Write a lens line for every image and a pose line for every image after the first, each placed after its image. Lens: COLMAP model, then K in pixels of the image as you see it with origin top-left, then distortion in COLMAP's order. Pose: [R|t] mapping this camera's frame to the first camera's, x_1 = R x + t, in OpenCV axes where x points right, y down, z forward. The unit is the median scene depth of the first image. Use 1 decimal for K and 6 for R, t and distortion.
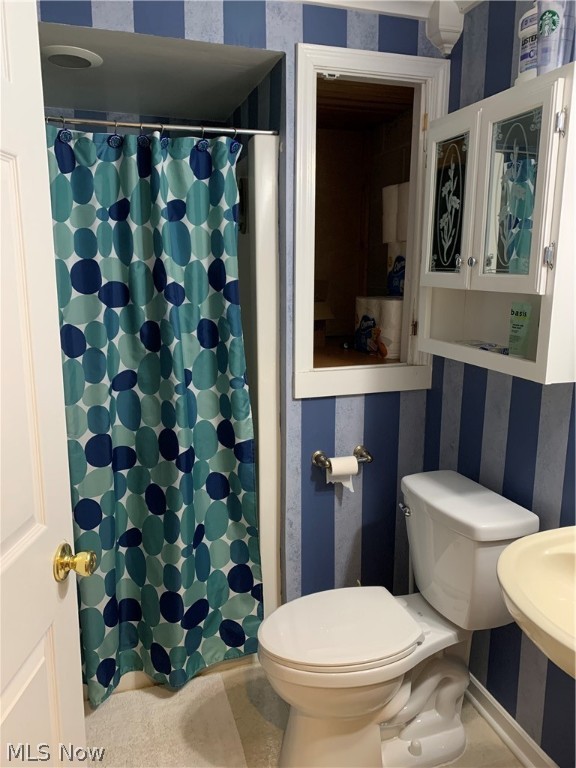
lens RADIAL K [[582.5, 0, 293.5], [0, 582.5, 377.8], [0, 0, 1]] dist [0.061568, -0.080553]
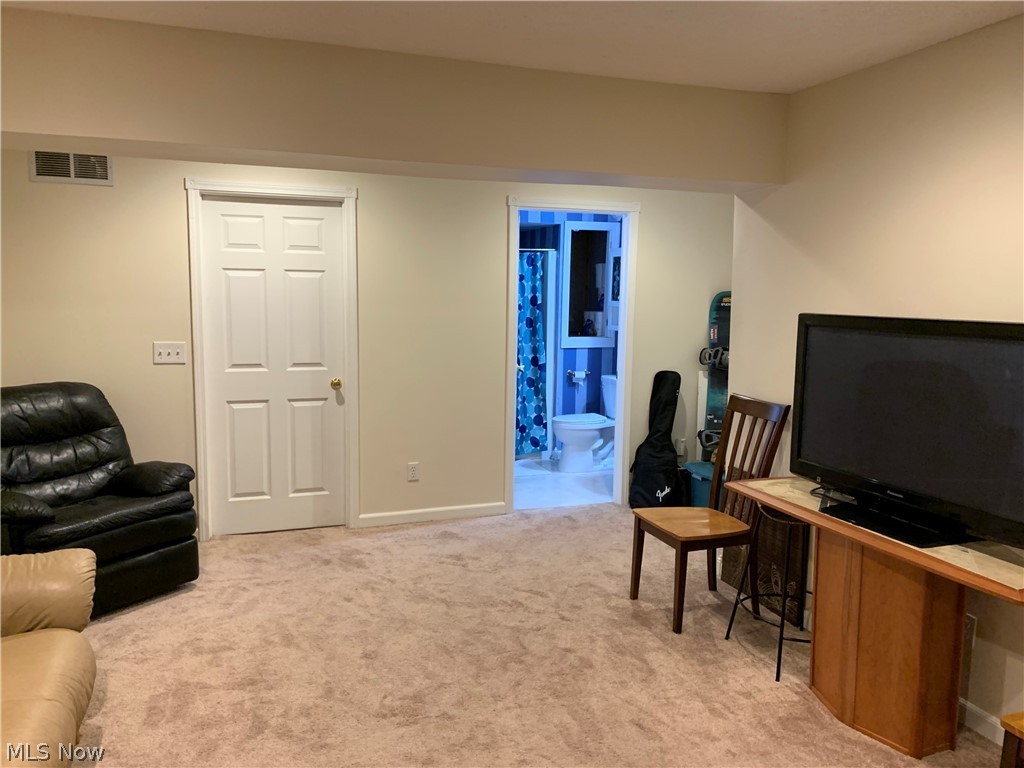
lens RADIAL K [[776.6, 0, 507.0], [0, 776.6, 385.5], [0, 0, 1]] dist [0.061568, -0.080553]
pose [[0.999774, 0.011851, 0.017671, -0.300117], [-0.010648, 0.997718, -0.066679, 0.438130], [-0.018421, 0.066475, 0.997618, -2.458590]]
